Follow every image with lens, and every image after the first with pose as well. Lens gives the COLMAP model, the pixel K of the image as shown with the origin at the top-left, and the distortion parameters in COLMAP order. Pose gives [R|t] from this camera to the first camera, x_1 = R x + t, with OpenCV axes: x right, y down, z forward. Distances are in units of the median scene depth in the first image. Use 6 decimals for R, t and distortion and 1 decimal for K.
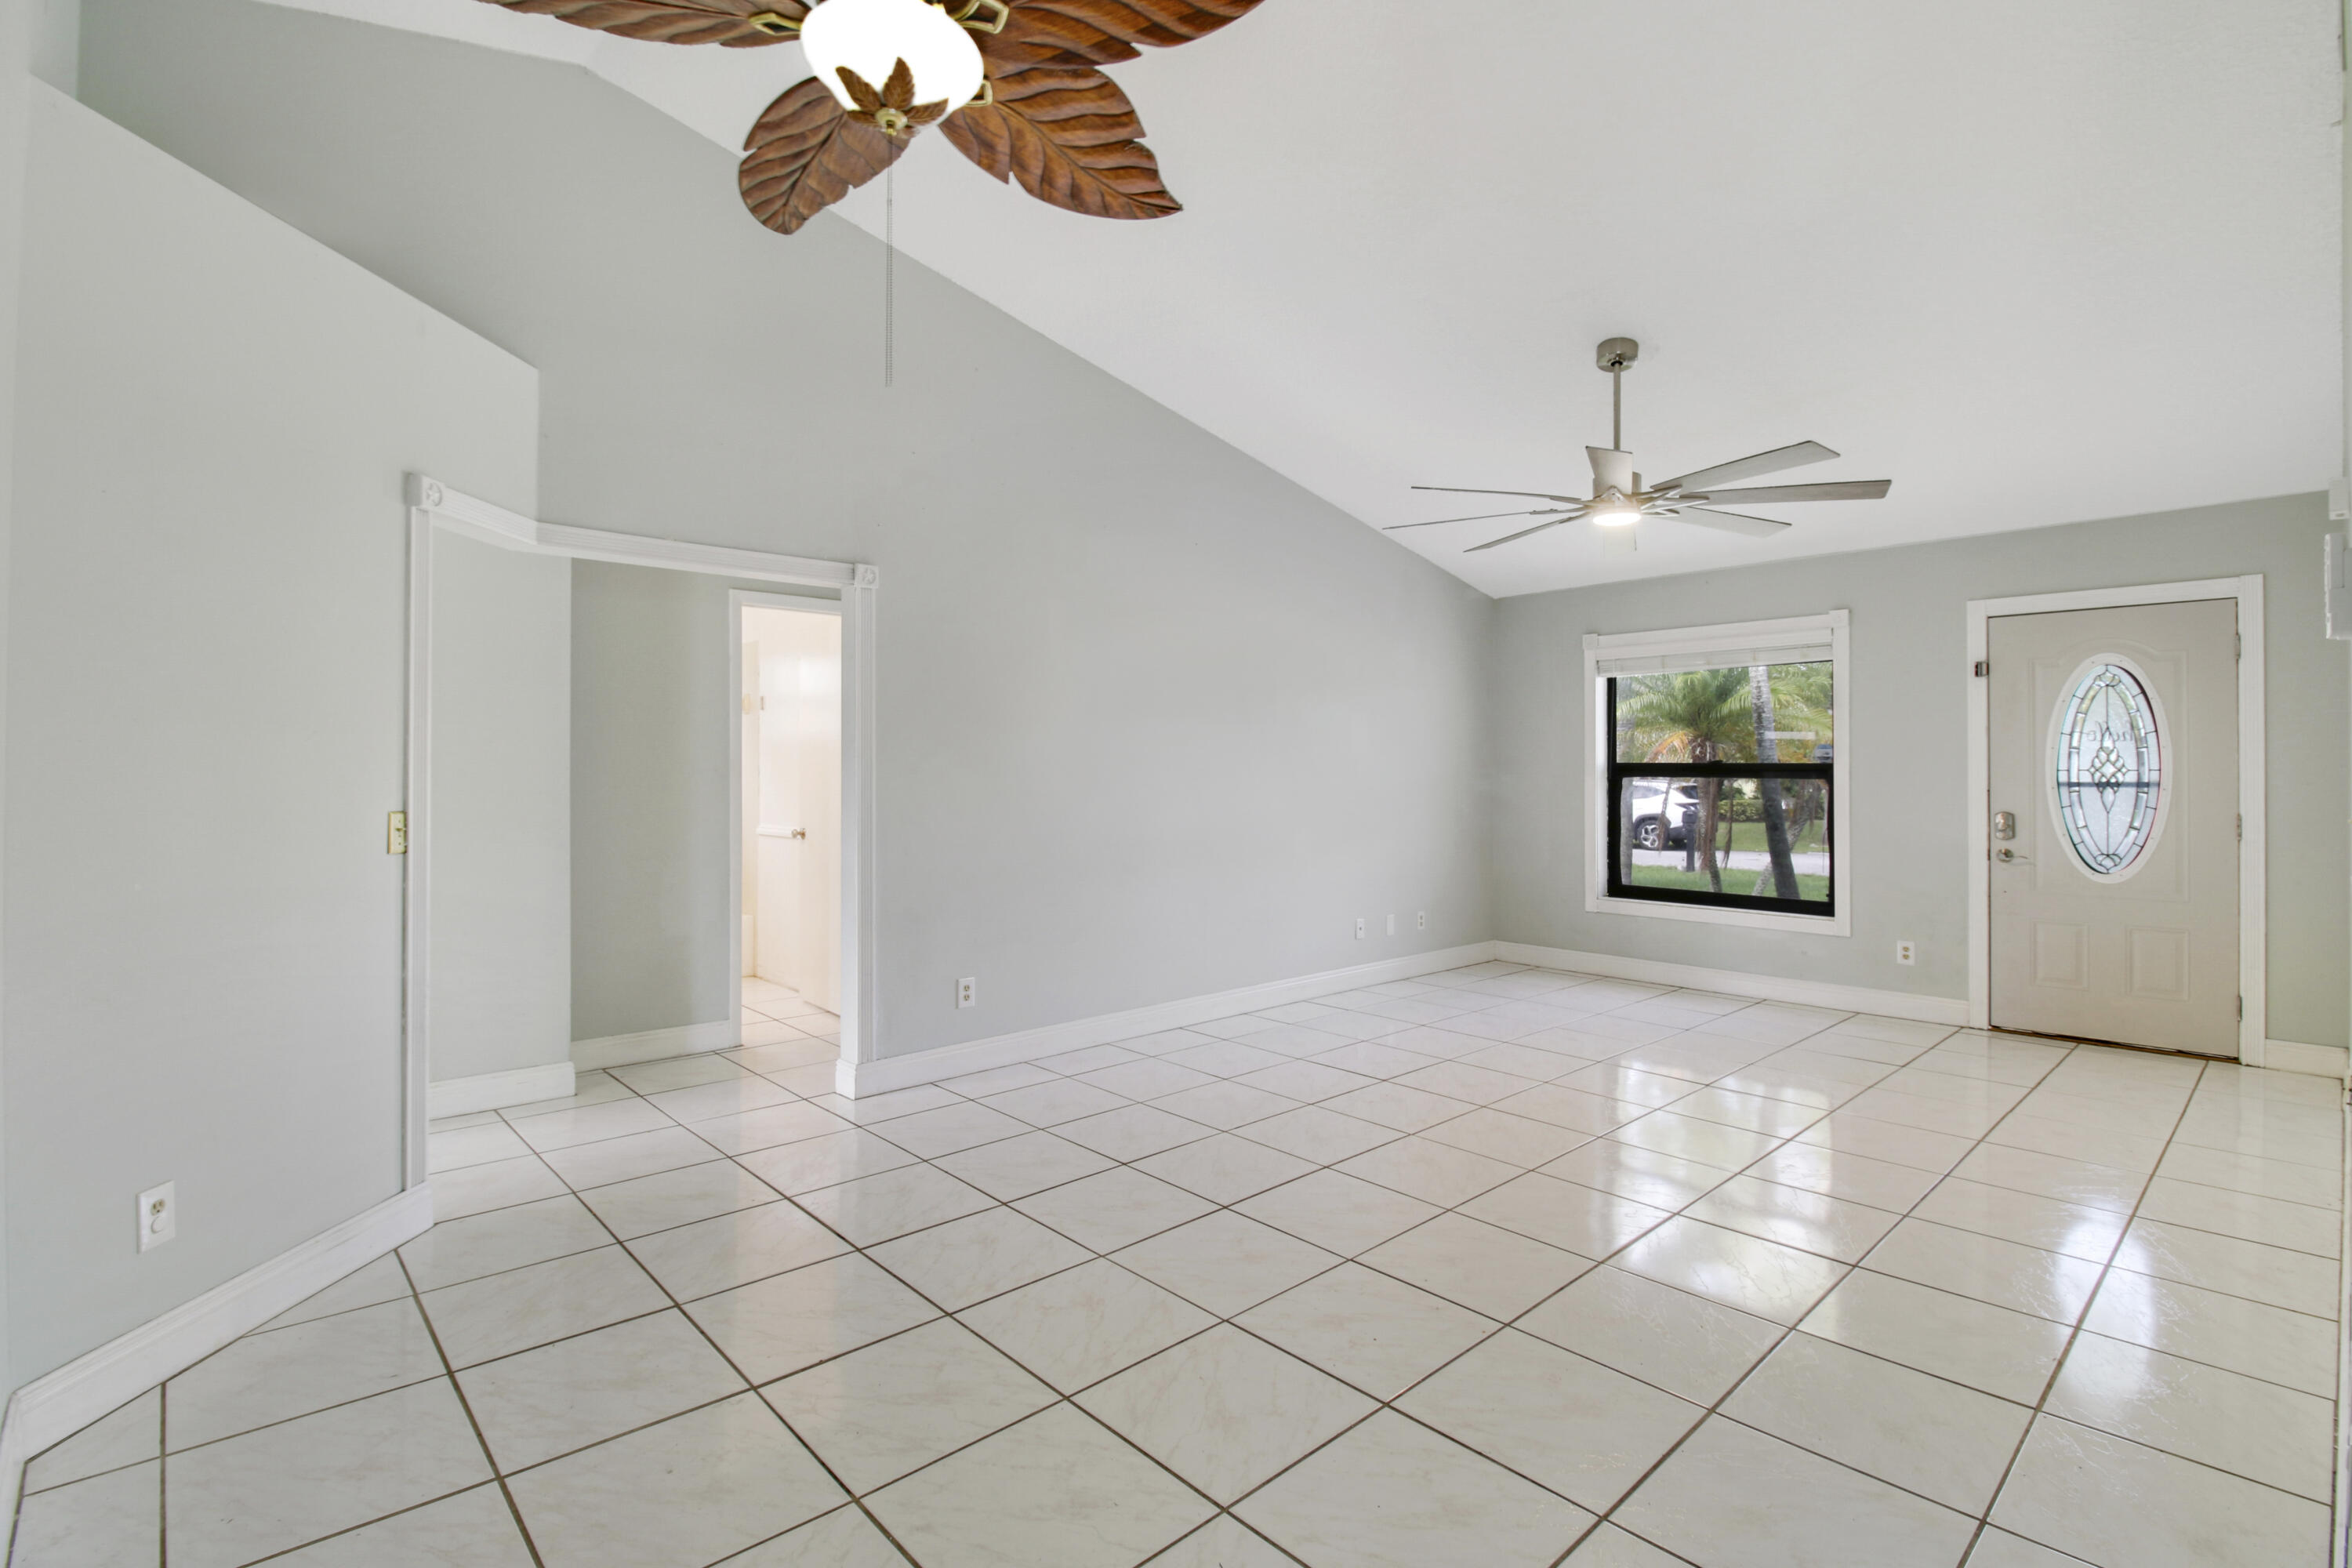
lens RADIAL K [[1099.1, 0, 1183.1], [0, 1099.1, 761.6], [0, 0, 1]] dist [0.000177, -0.013685]
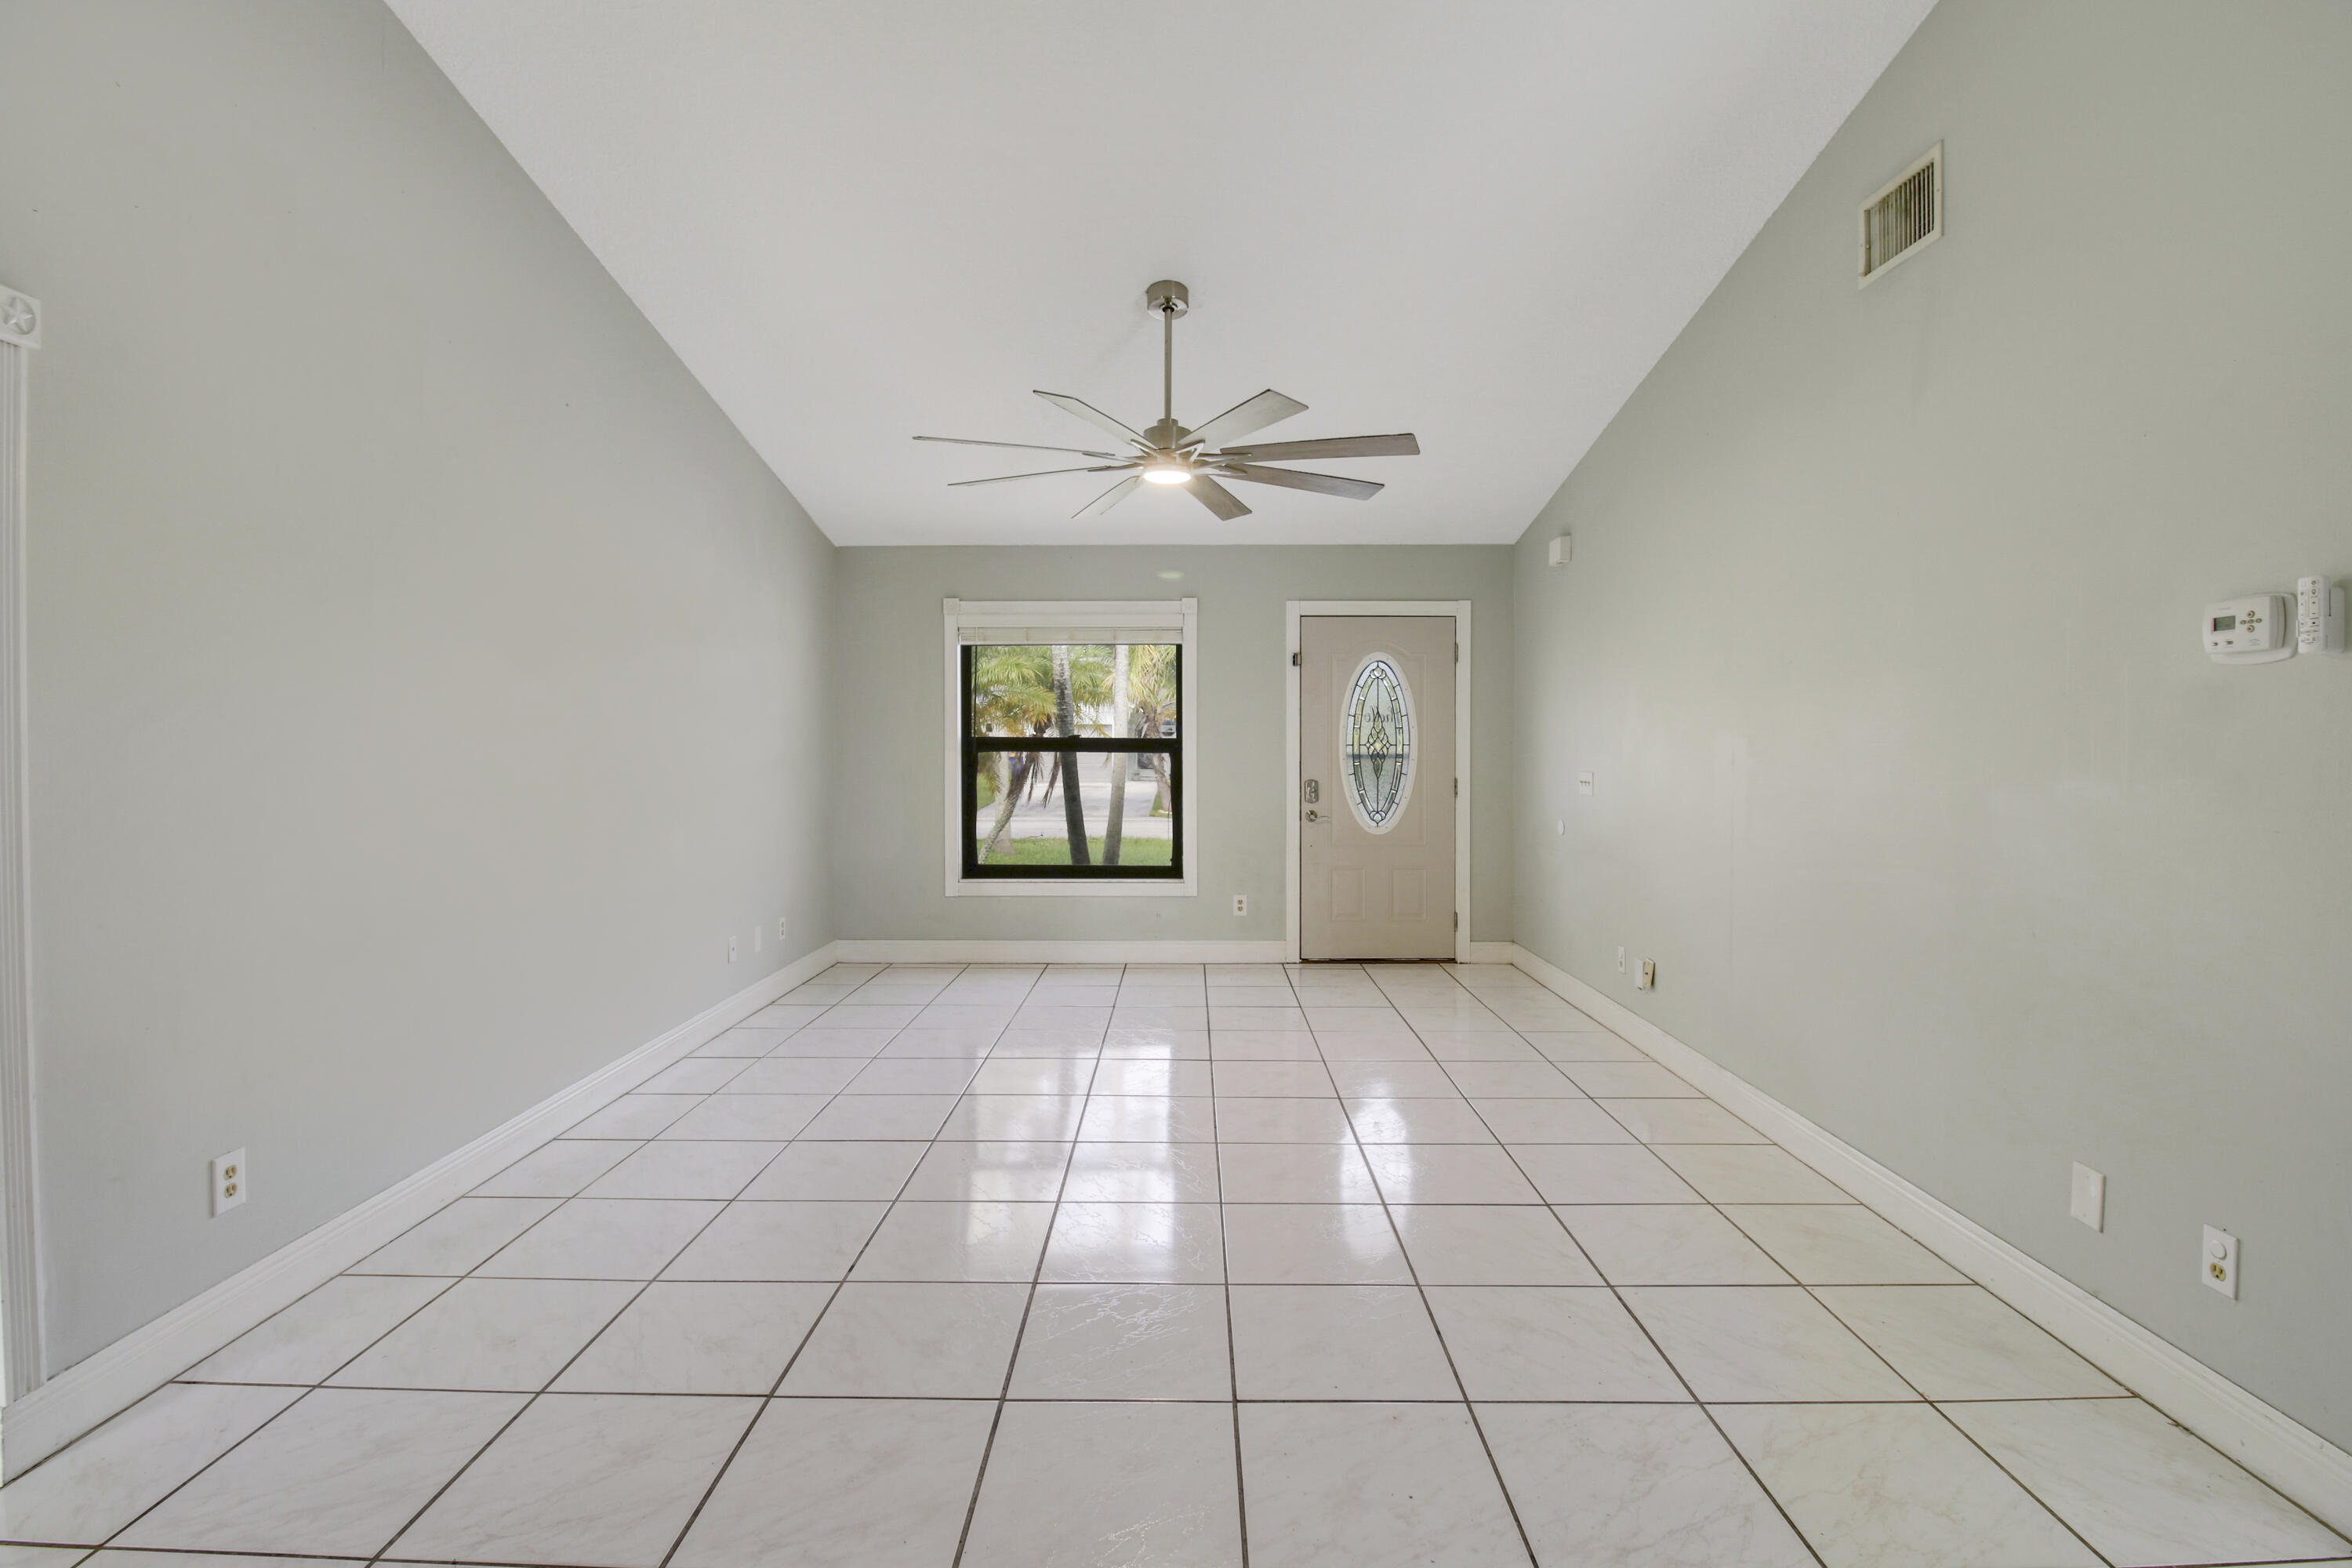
lens RADIAL K [[1099.1, 0, 1183.1], [0, 1099.1, 761.6], [0, 0, 1]] dist [0.000177, -0.013685]
pose [[0.681329, -0.012860, 0.731864, -0.214927], [-0.006022, 0.999713, 0.023173, -0.001155], [-0.731953, -0.020196, 0.681056, 0.268449]]
